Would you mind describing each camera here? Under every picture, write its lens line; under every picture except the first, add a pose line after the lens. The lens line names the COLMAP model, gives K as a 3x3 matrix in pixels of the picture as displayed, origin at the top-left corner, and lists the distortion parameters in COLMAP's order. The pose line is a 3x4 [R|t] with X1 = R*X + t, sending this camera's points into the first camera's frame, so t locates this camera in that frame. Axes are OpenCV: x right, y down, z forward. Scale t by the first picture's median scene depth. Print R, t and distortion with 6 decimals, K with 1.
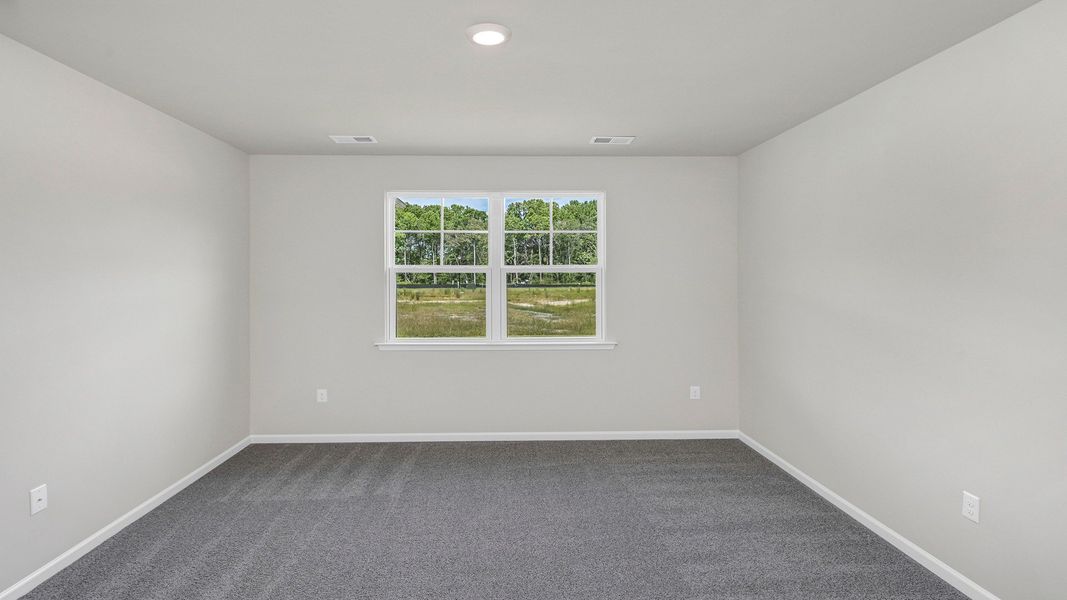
lens RADIAL K [[576.8, 0, 544.7], [0, 576.8, 278.6], [0, 0, 1]] dist [0.000920, -0.001515]
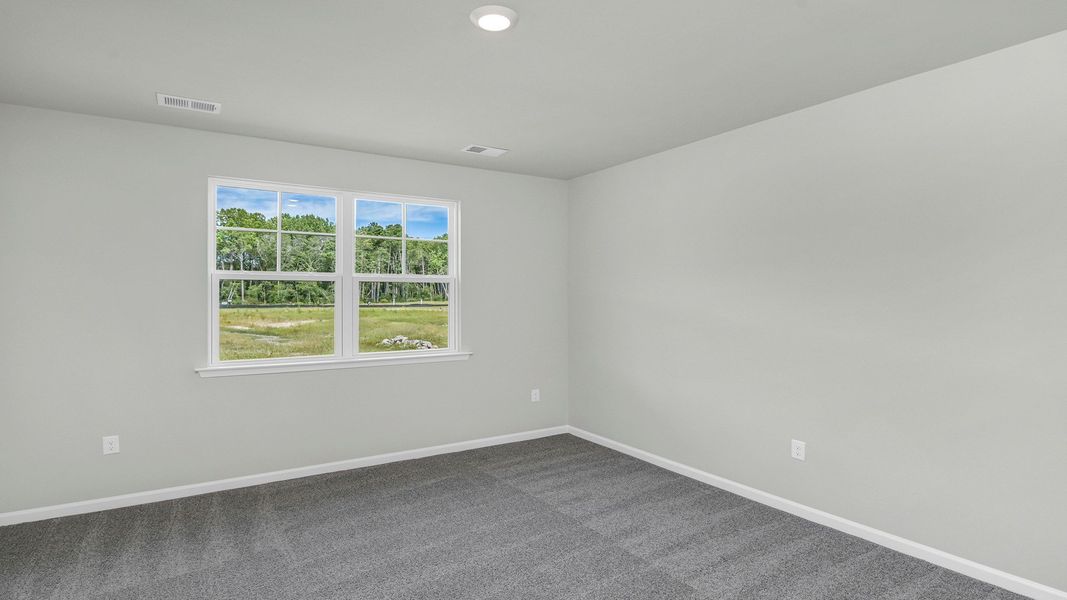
lens RADIAL K [[566.0, 0, 533.5], [0, 566.0, 300.0], [0, 0, 1]] dist [0.010134, -0.000869]
pose [[0.855773, -0.003241, 0.517341, -0.288703], [0.004901, 0.999986, -0.001841, 0.021530], [-0.517328, 0.004111, 0.855777, 0.095902]]
